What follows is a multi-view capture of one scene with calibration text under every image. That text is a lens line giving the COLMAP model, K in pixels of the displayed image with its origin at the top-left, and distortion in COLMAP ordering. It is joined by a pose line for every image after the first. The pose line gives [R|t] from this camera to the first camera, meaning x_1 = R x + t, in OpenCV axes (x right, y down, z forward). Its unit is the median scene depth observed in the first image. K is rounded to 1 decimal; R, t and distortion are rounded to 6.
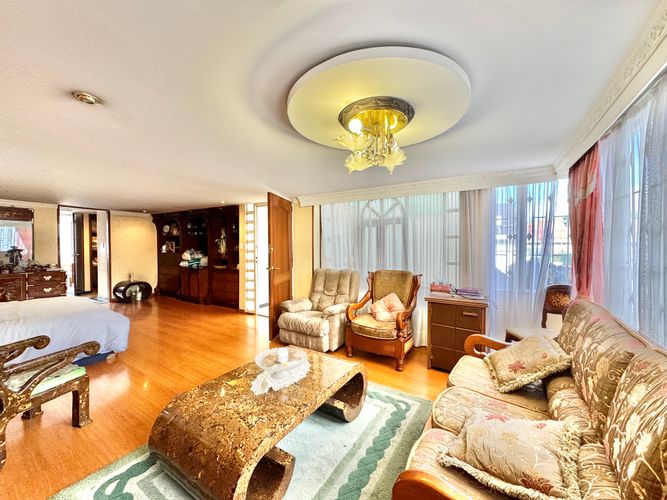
lens RADIAL K [[263.8, 0, 334.4], [0, 263.8, 250.4], [0, 0, 1]] dist [0.000333, -0.000172]
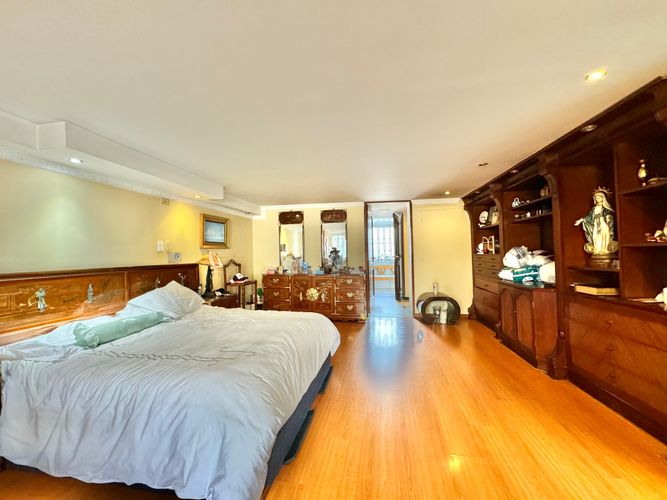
lens RADIAL K [[263.8, 0, 334.4], [0, 263.8, 248.9], [0, 0, 1]] dist [0.000333, -0.000172]
pose [[0.368622, -0.023378, -0.929286, -0.203169], [0.000793, 0.999691, -0.024834, 0.011694], [0.929579, 0.008417, 0.368526, 0.484171]]
